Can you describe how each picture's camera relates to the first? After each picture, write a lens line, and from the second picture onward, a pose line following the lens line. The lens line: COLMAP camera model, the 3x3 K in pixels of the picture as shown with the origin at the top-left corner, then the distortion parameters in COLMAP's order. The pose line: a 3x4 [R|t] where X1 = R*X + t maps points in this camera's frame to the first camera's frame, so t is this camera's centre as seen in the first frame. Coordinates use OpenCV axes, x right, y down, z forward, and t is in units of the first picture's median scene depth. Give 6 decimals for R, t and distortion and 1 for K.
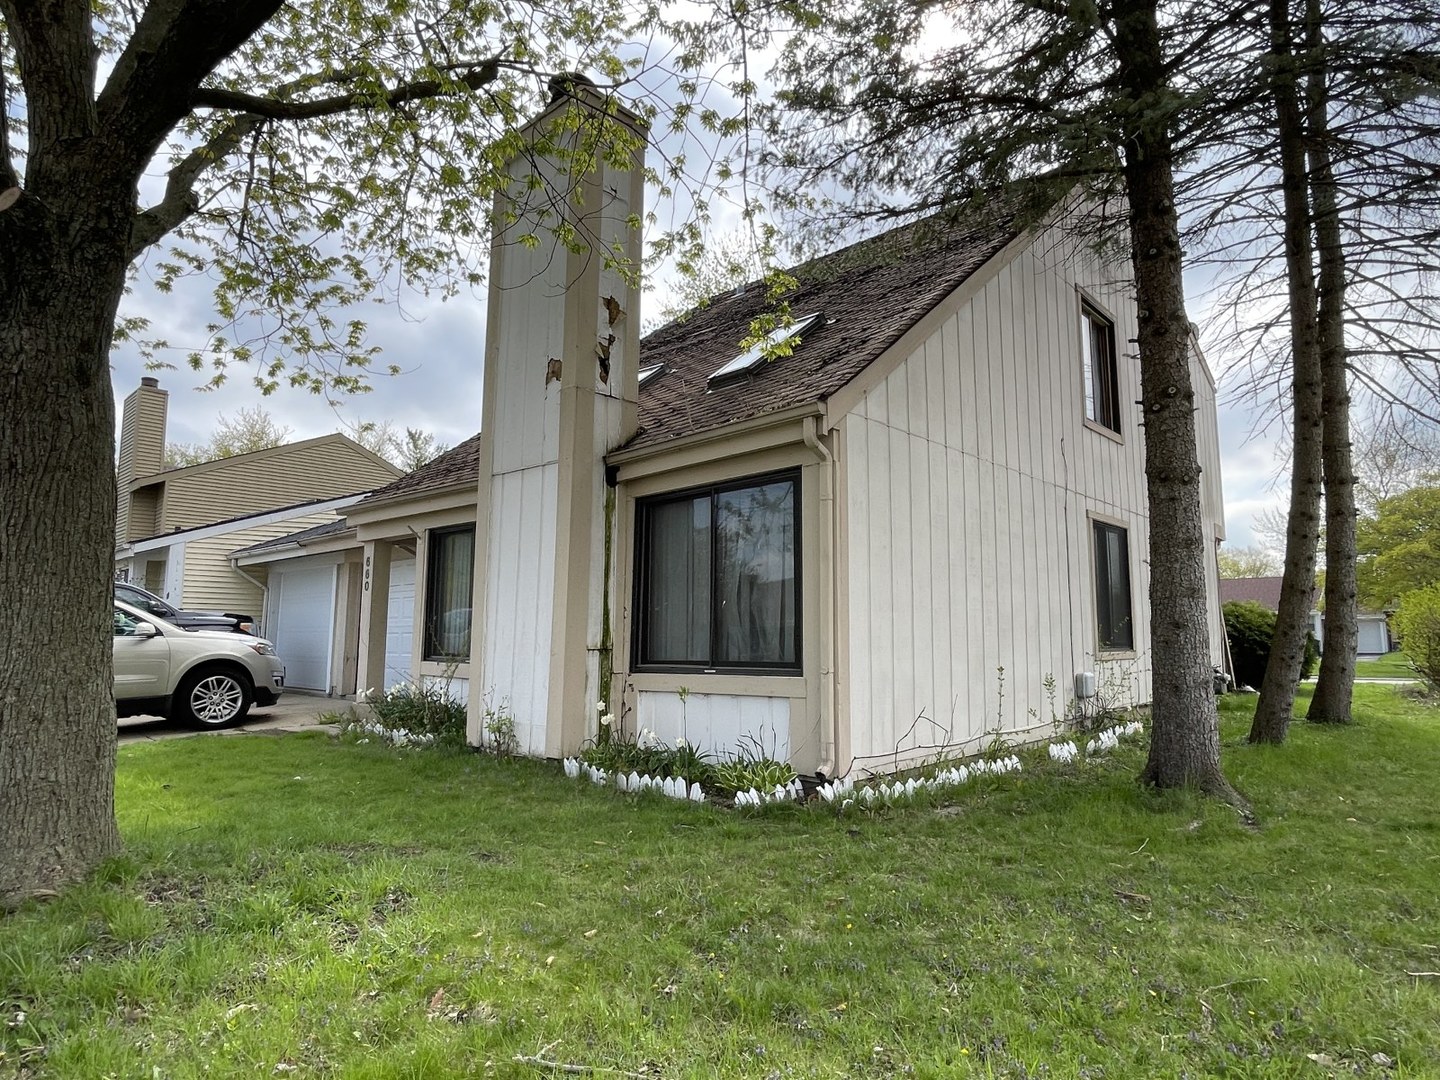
lens RADIAL K [[832.3, 0, 725.7], [0, 832.3, 535.3], [0, 0, 1]] dist [-0.004442, 0.000343]
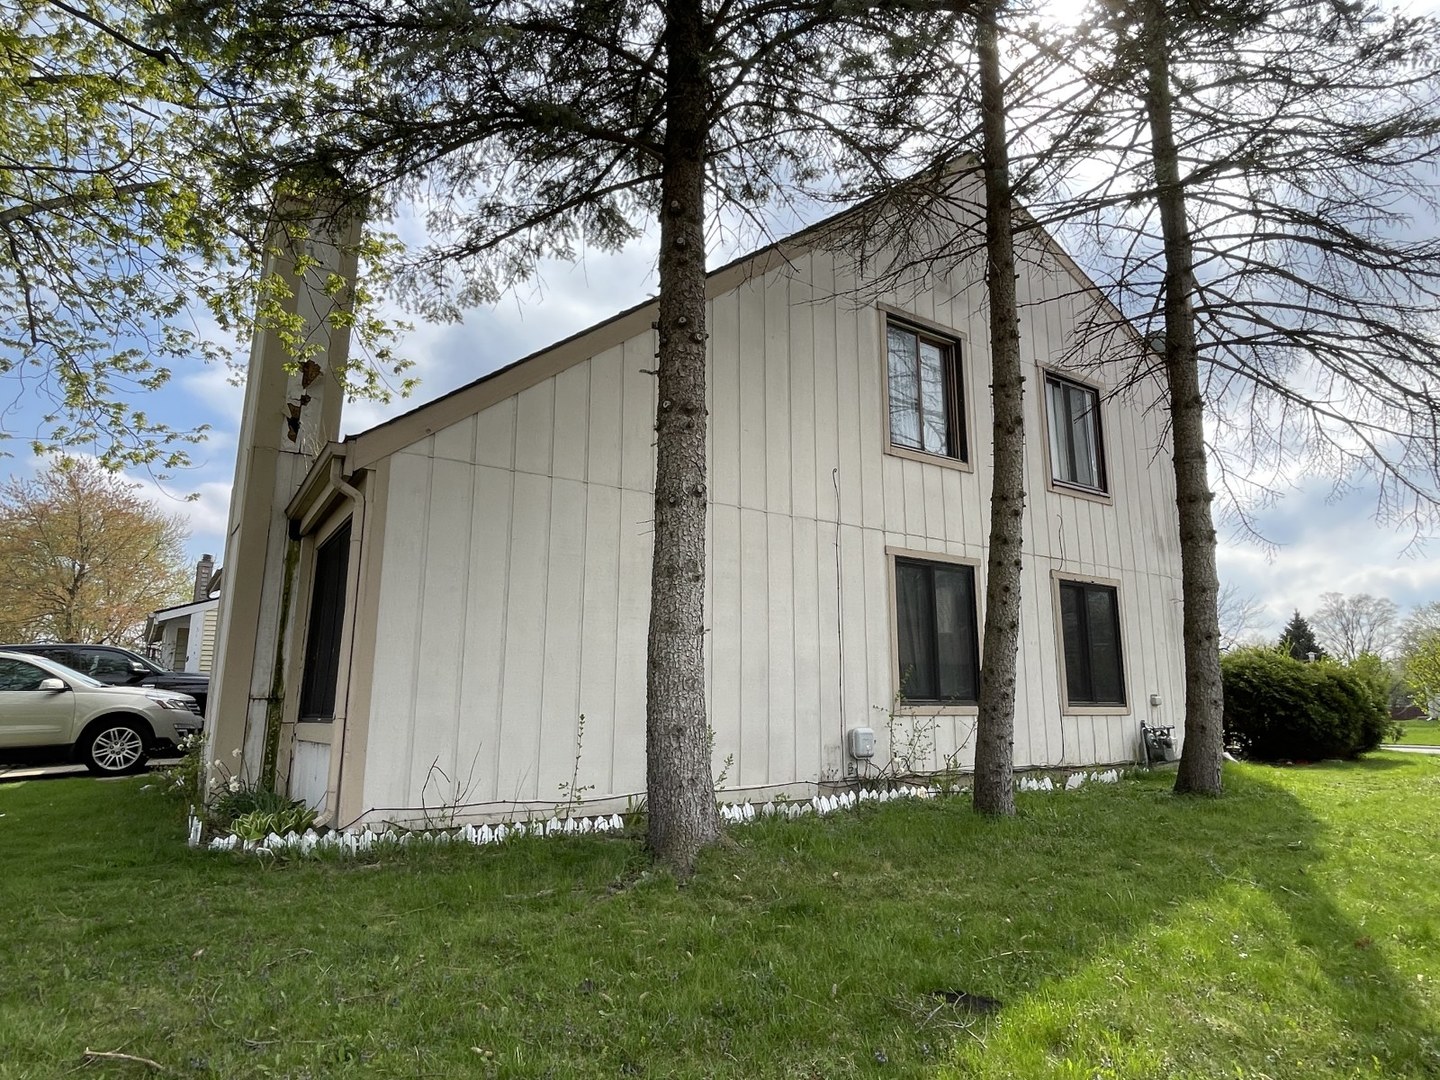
lens RADIAL K [[832.3, 0, 725.7], [0, 832.3, 535.3], [0, 0, 1]] dist [-0.004442, 0.000343]
pose [[0.973198, -0.044960, -0.225531, 0.584104], [0.027583, 0.996444, -0.079616, 0.031342], [0.228308, 0.071262, 0.970977, 0.112856]]
